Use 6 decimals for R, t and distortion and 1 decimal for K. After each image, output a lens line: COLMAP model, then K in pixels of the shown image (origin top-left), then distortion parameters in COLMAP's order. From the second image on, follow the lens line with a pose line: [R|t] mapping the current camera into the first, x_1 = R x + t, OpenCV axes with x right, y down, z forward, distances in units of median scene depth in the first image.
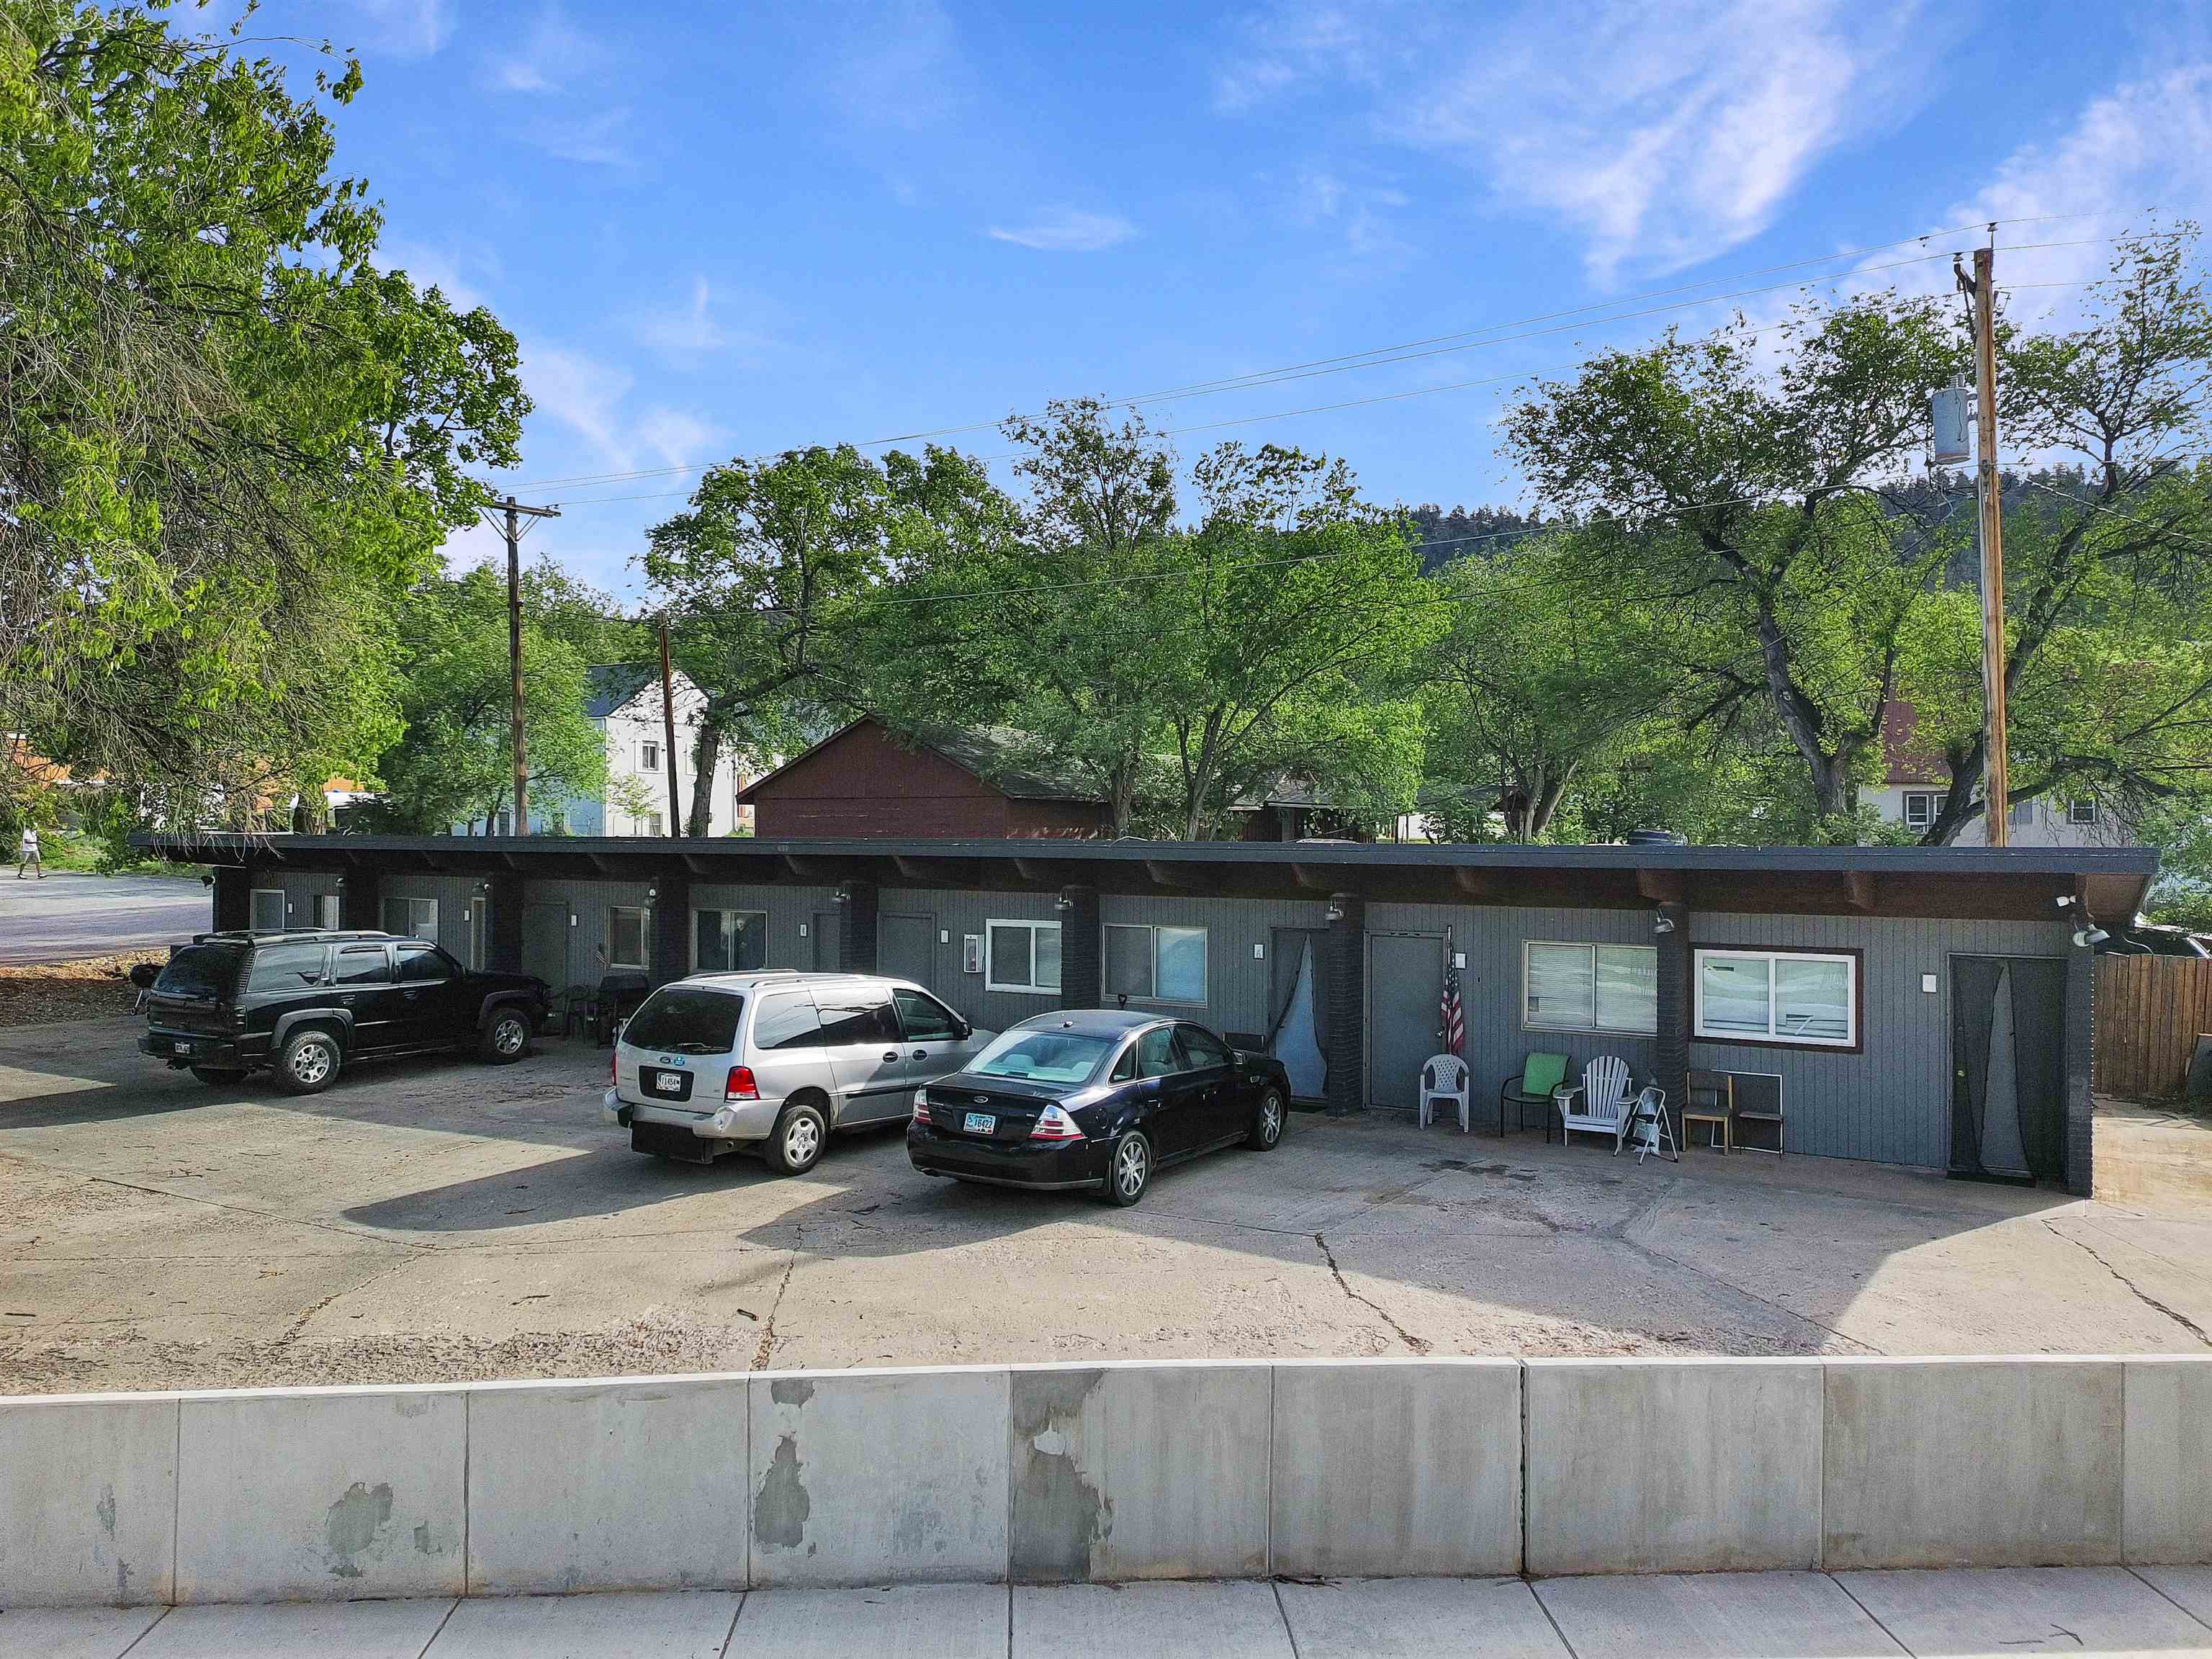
lens RADIAL K [[1625.4, 0, 1076.7], [0, 1625.4, 838.2], [0, 0, 1]] dist [0.061916, -0.060774]
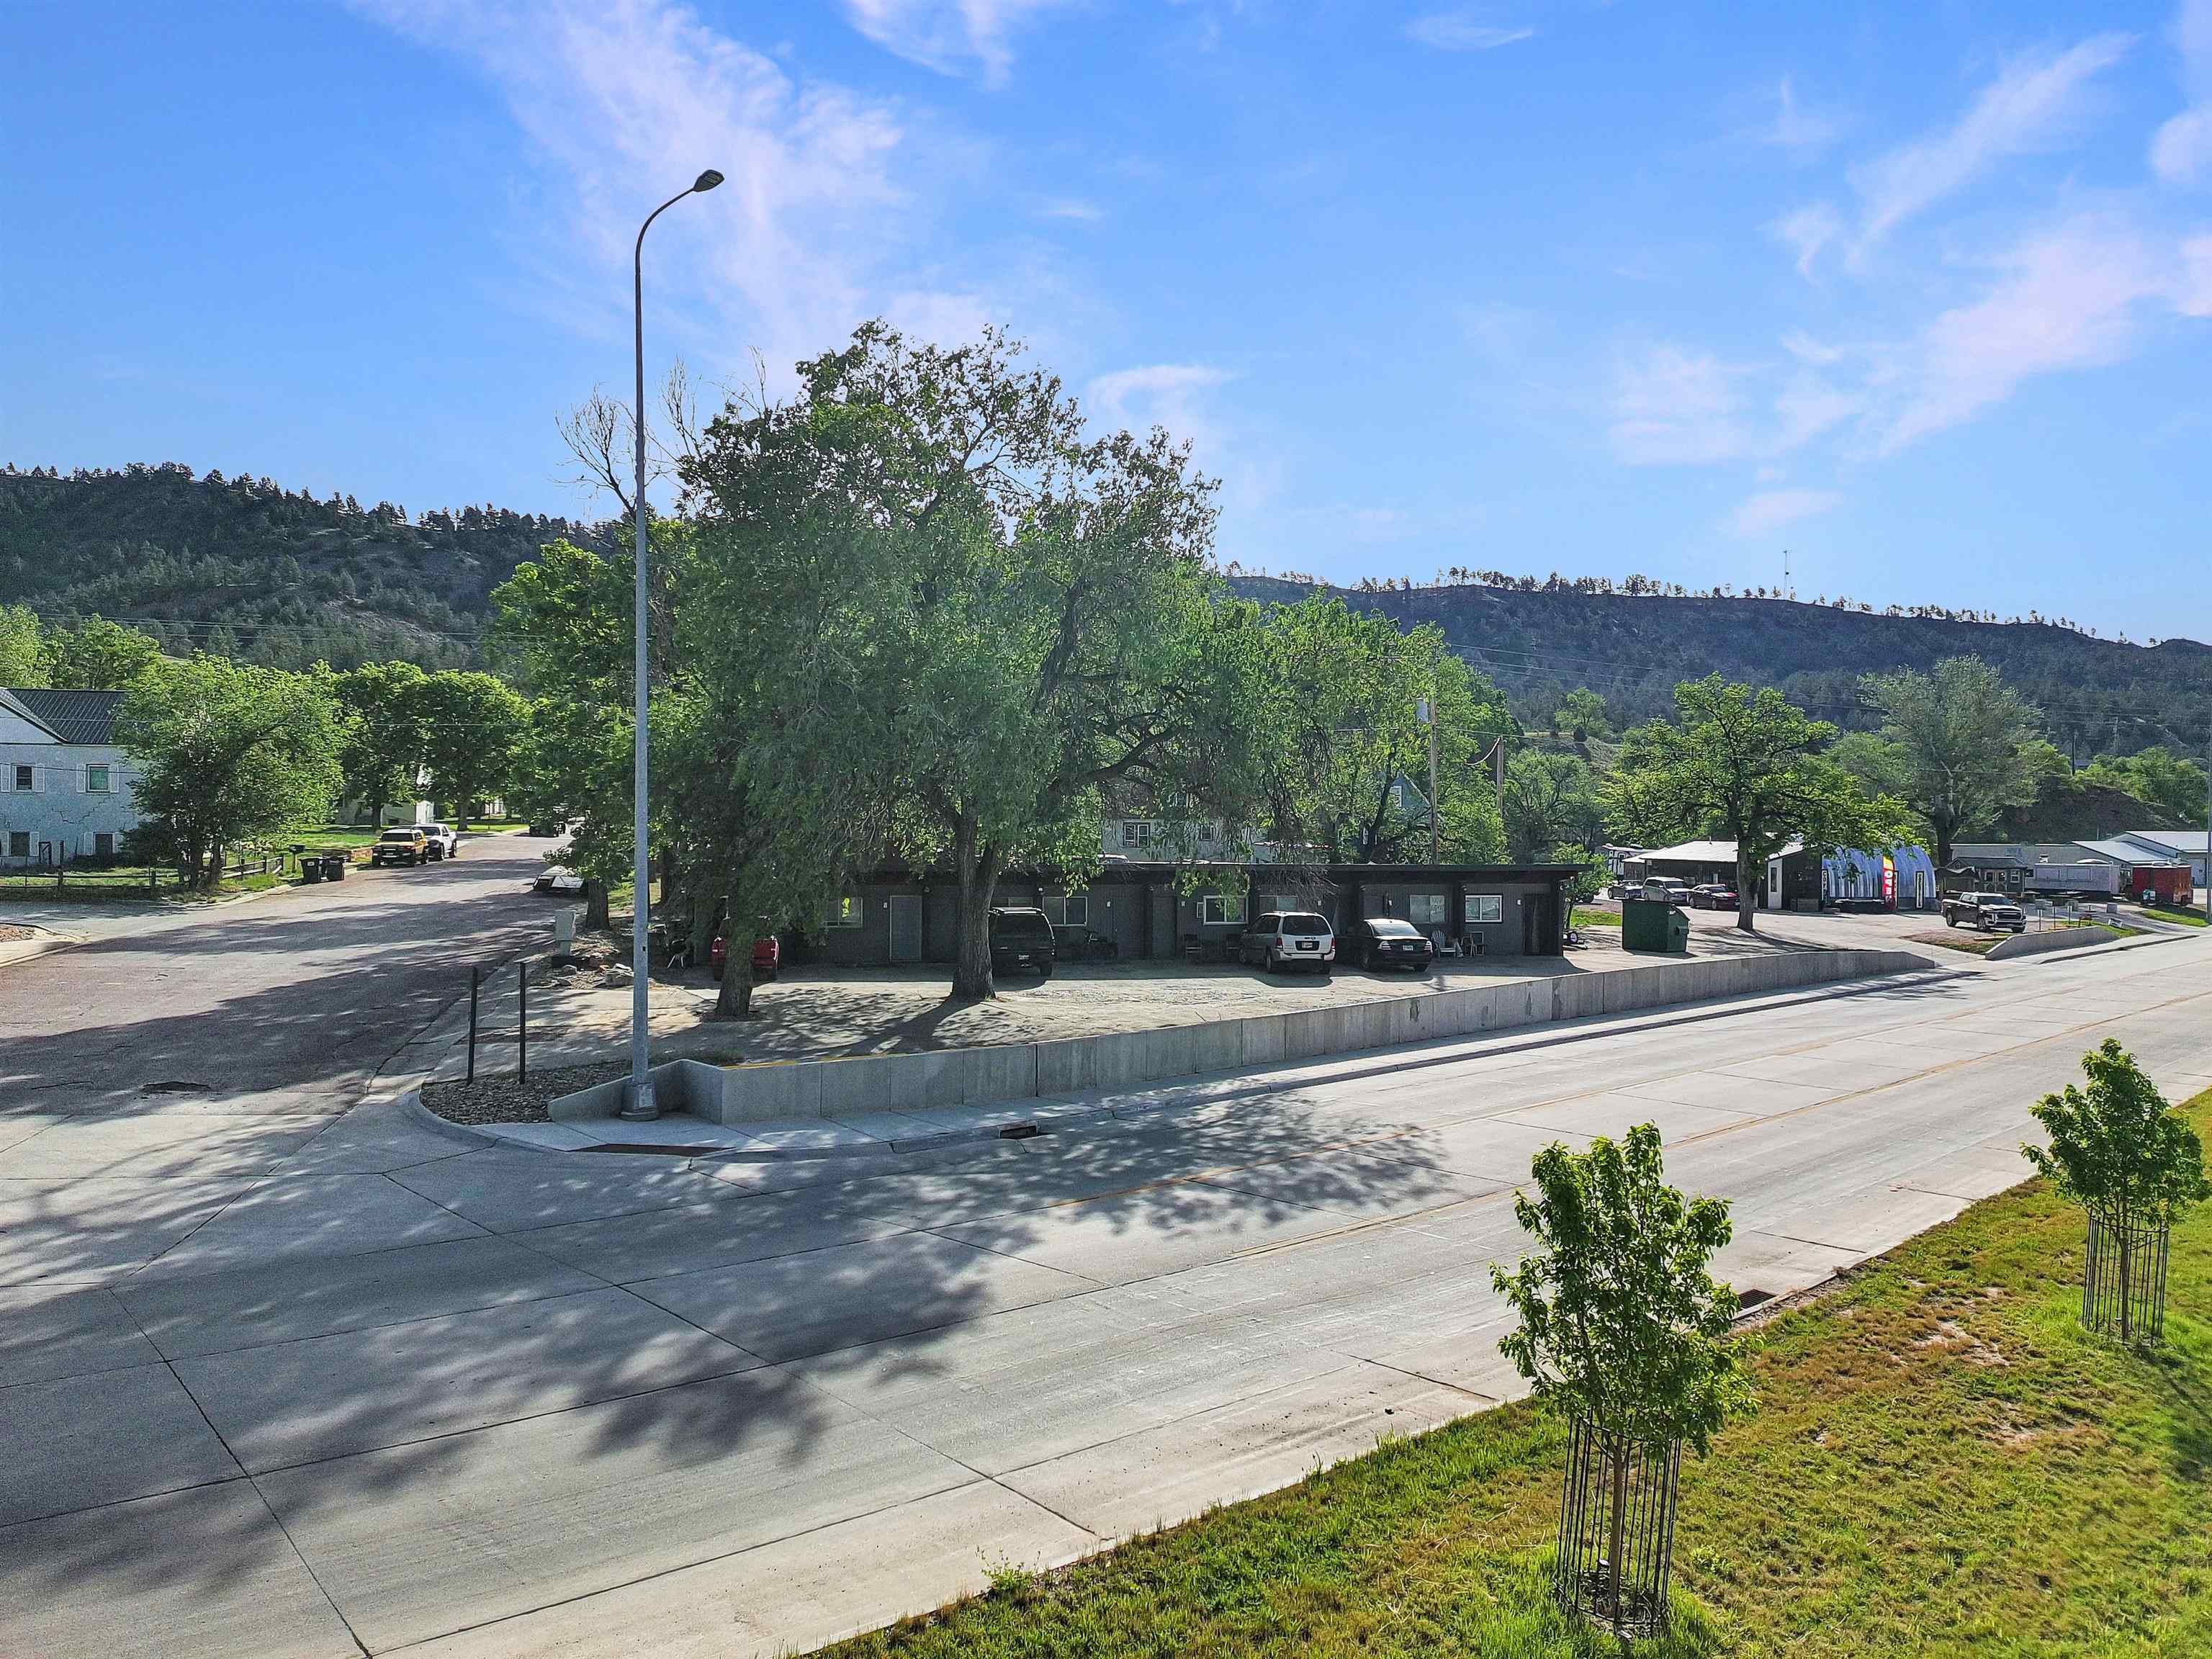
lens RADIAL K [[1615.5, 0, 1073.1], [0, 1615.5, 819.6], [0, 0, 1]] dist [0.083438, -0.110774]
pose [[0.745316, 0.004217, 0.666698, -2.693994], [0.002426, 0.999956, -0.009036, -0.063847], [-0.666707, 0.008352, 0.745273, -1.019926]]
